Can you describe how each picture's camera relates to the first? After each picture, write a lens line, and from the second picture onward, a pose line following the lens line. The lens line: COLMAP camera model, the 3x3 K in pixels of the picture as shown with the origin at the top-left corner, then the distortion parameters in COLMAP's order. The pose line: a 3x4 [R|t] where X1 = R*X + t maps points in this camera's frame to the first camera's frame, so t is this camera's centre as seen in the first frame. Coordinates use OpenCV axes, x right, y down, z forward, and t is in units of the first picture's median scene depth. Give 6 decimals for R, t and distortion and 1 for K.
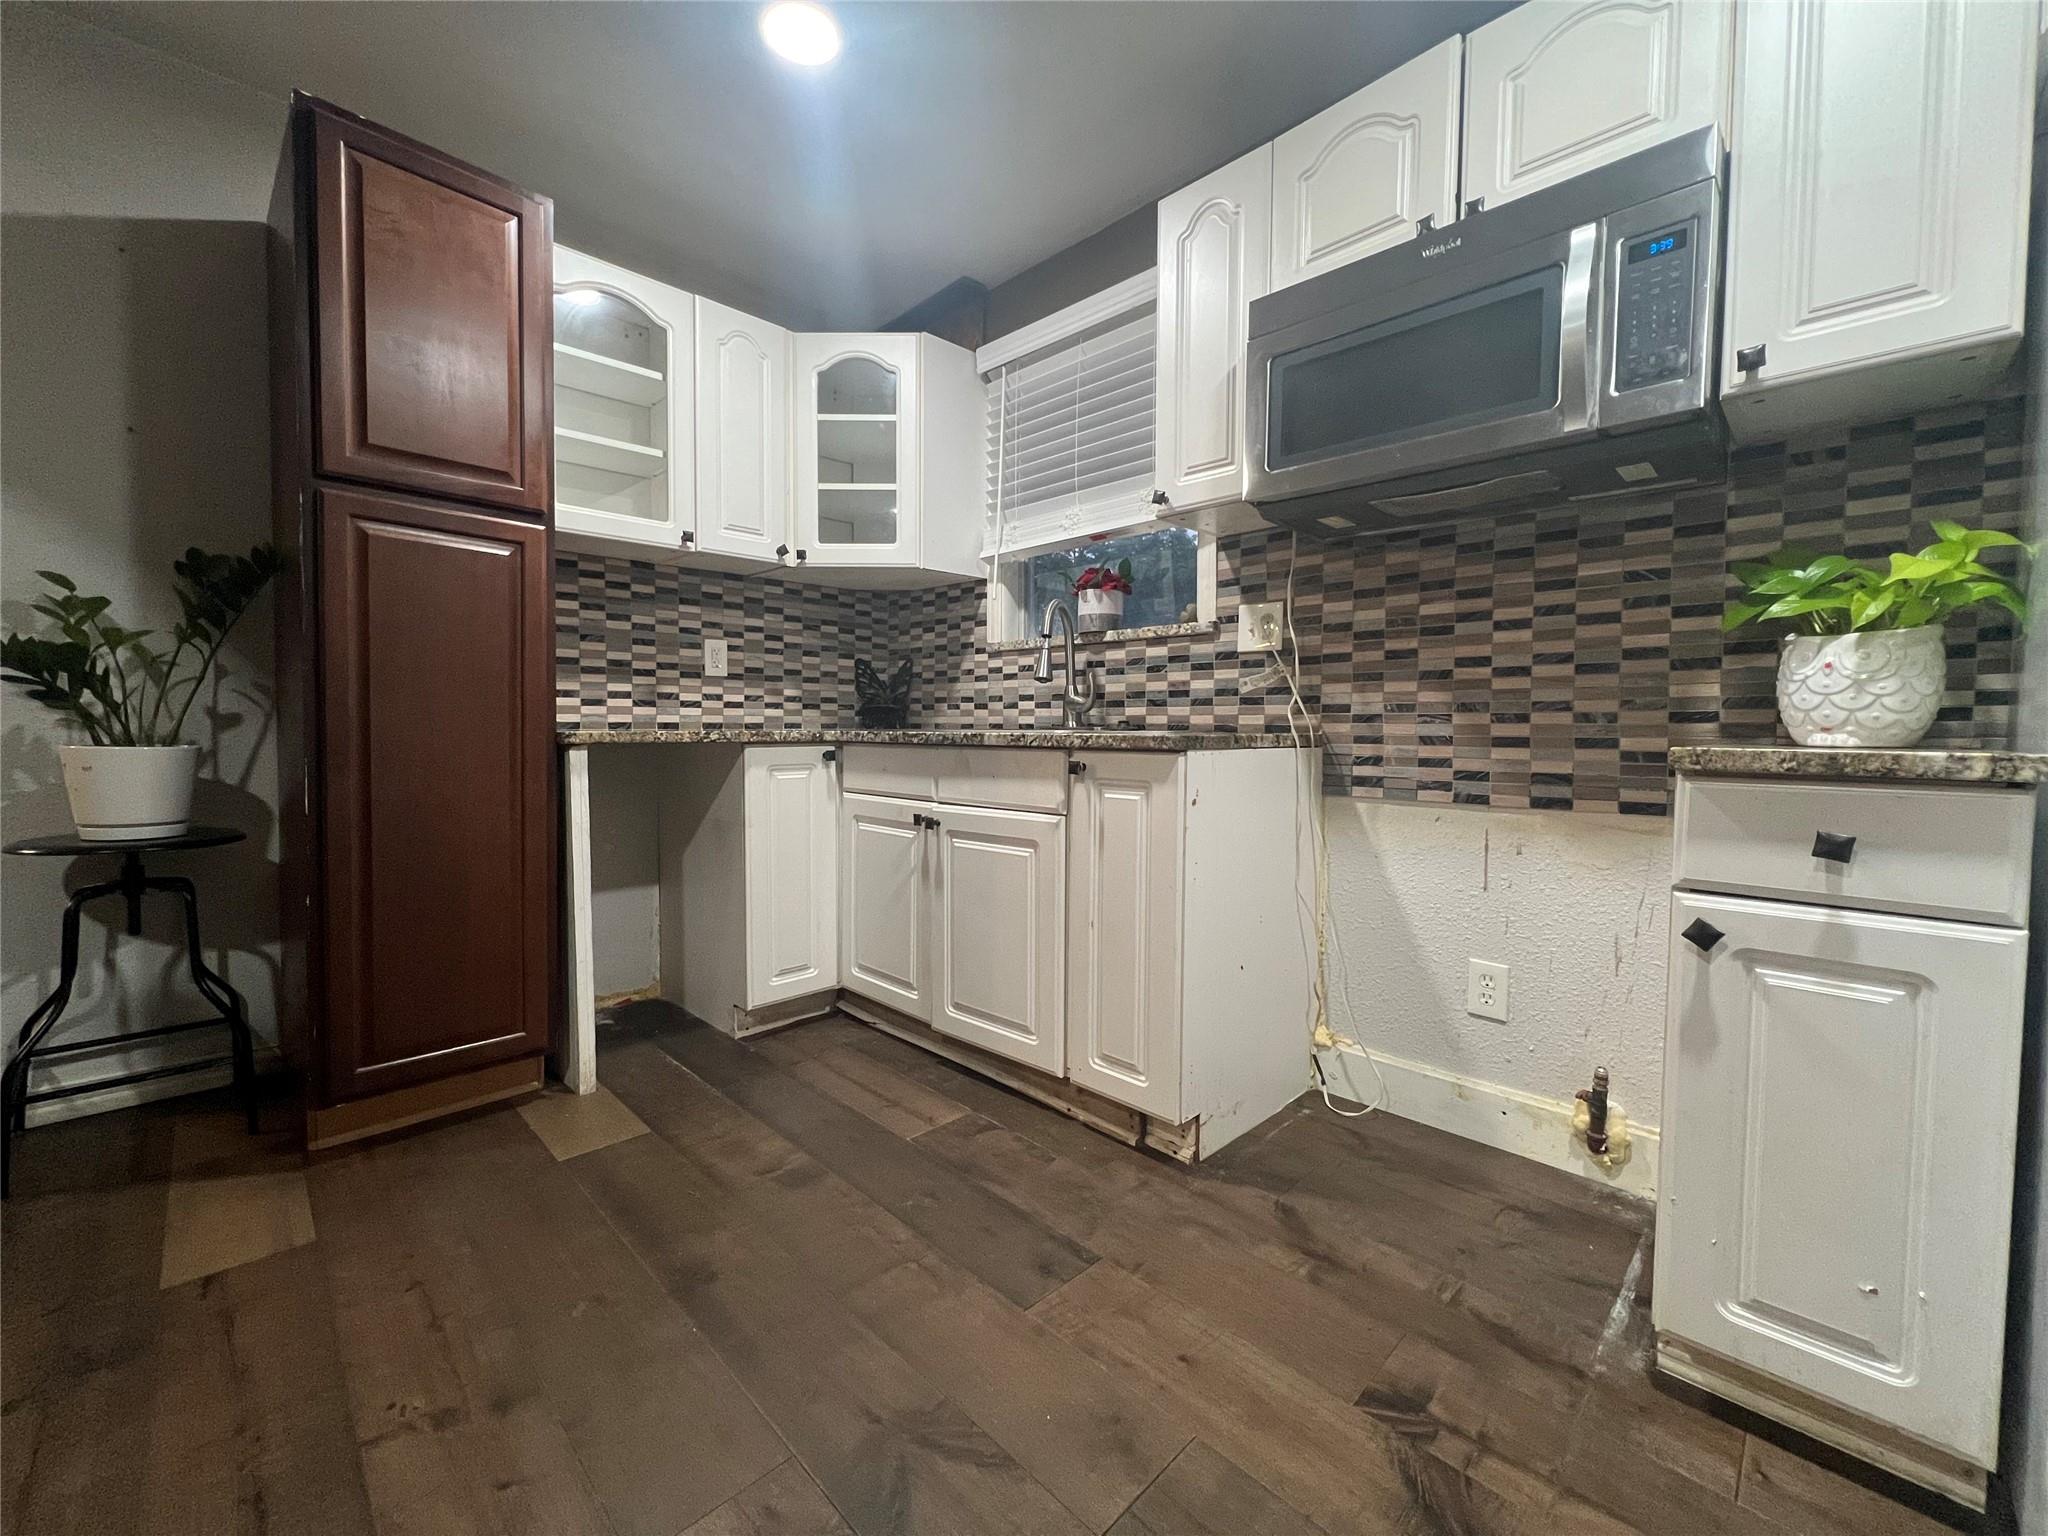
lens RADIAL K [[824.3, 0, 1022.4], [0, 824.3, 762.4], [0, 0, 1]] dist [-0.001646, 0.000846]
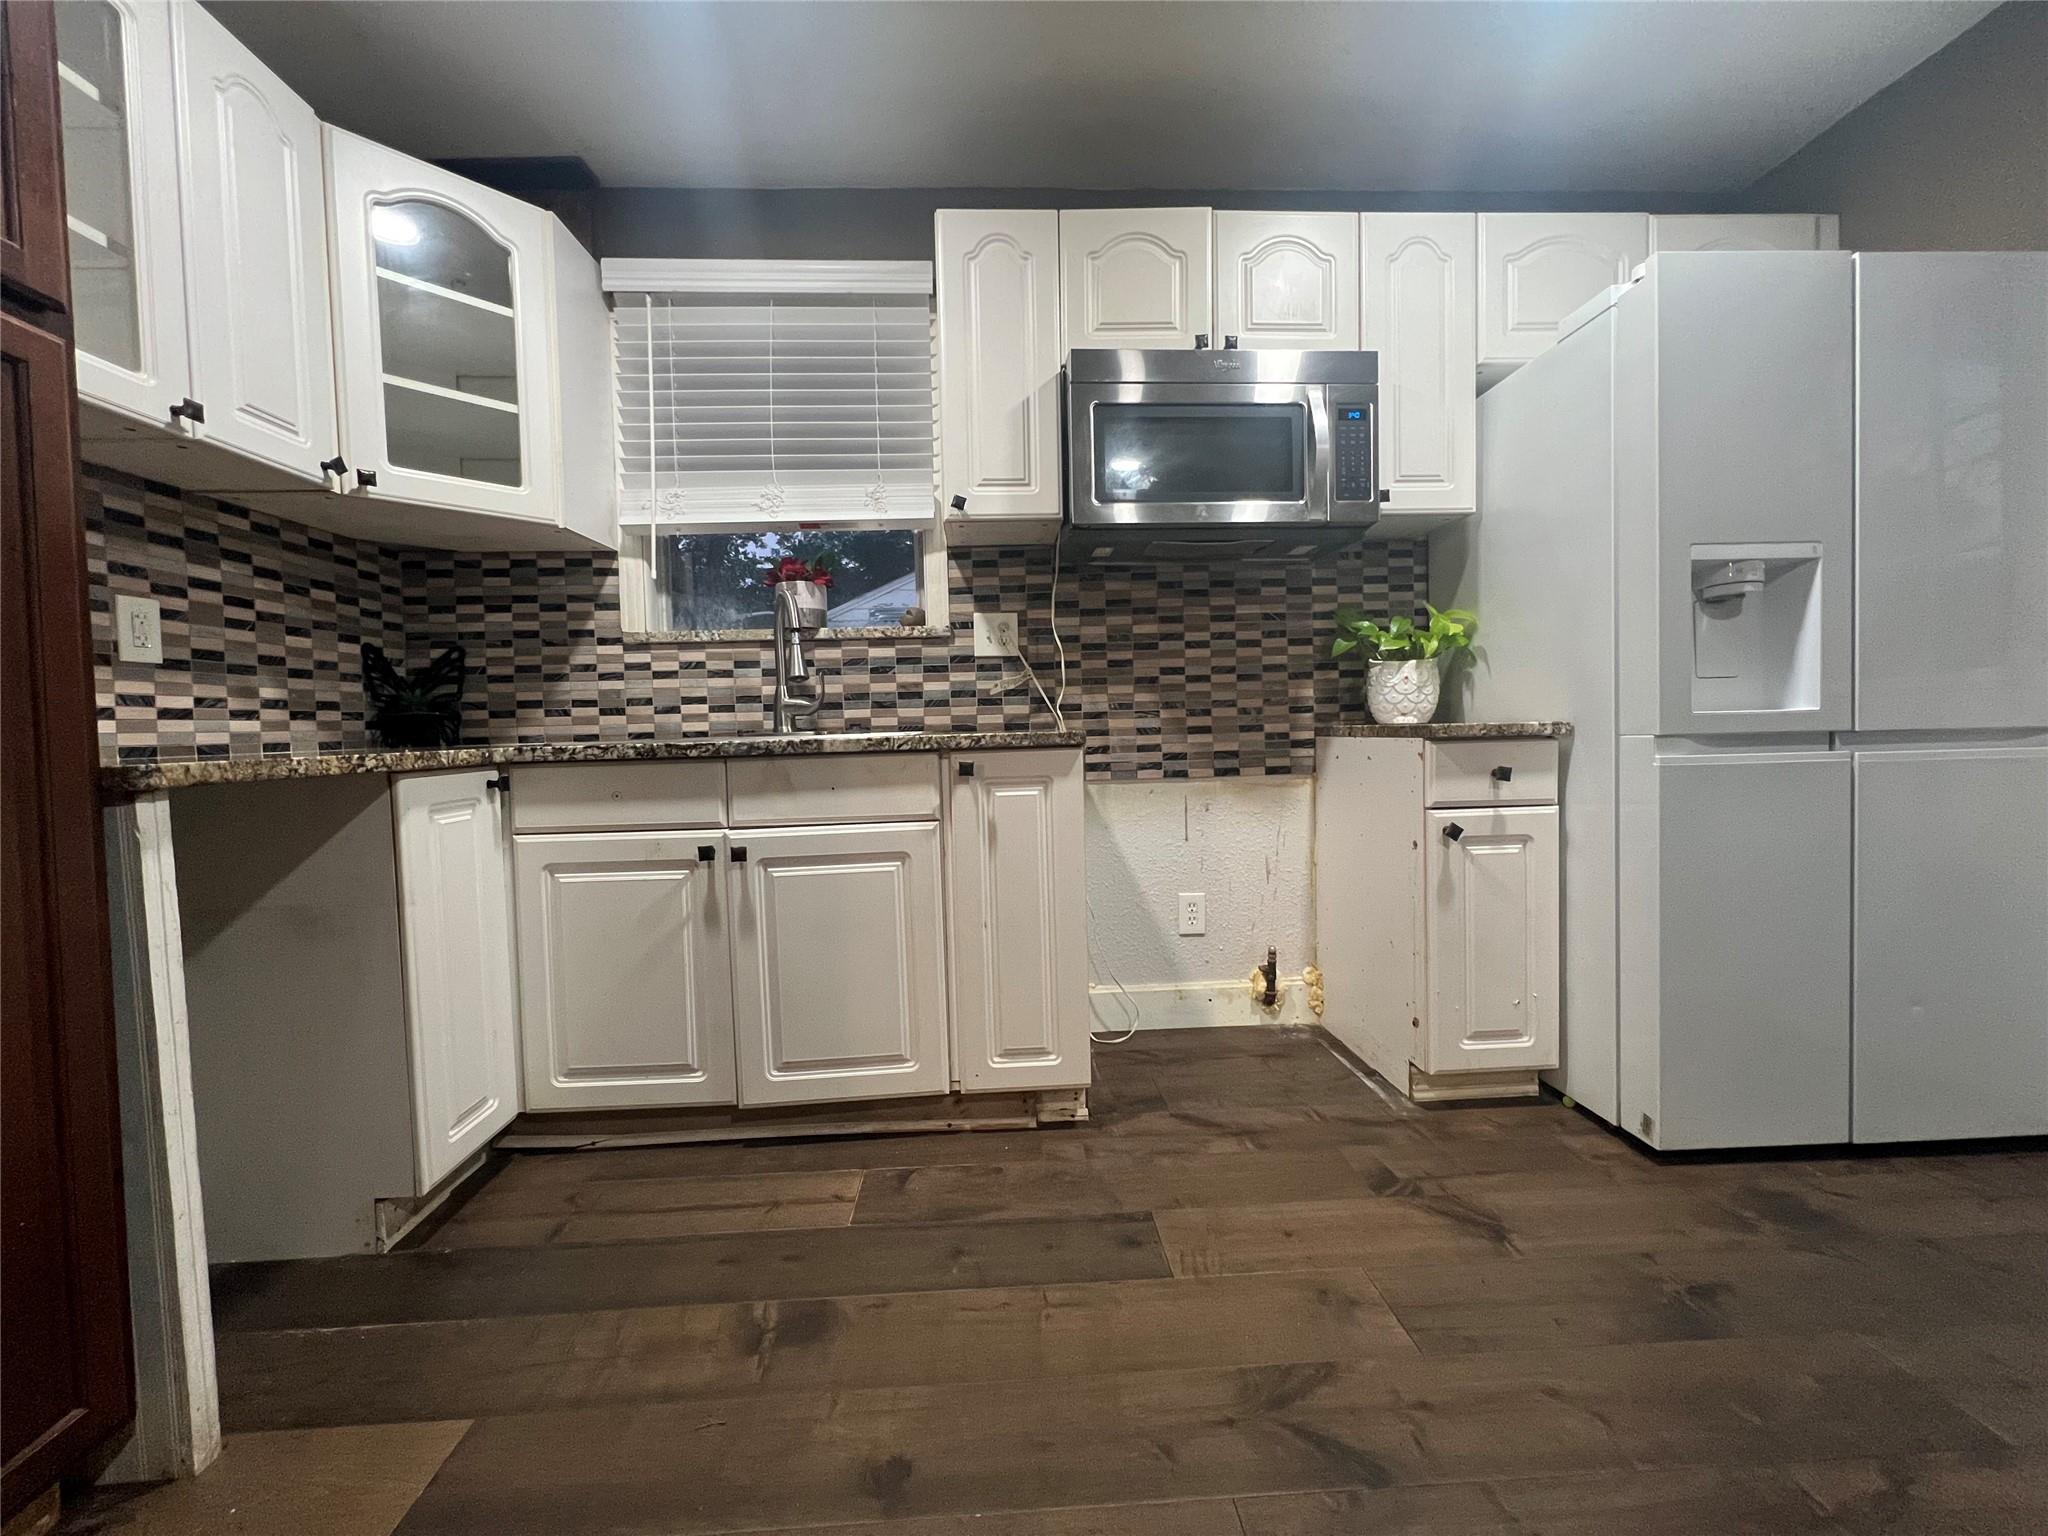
lens RADIAL K [[824.3, 0, 1021.2], [0, 824.3, 762.6], [0, 0, 1]] dist [-0.001646, 0.000846]
pose [[0.670148, -0.057417, 0.740003, -0.574093], [0.063329, 0.997791, 0.020068, -0.015476], [-0.739521, 0.033415, 0.672304, 0.274398]]
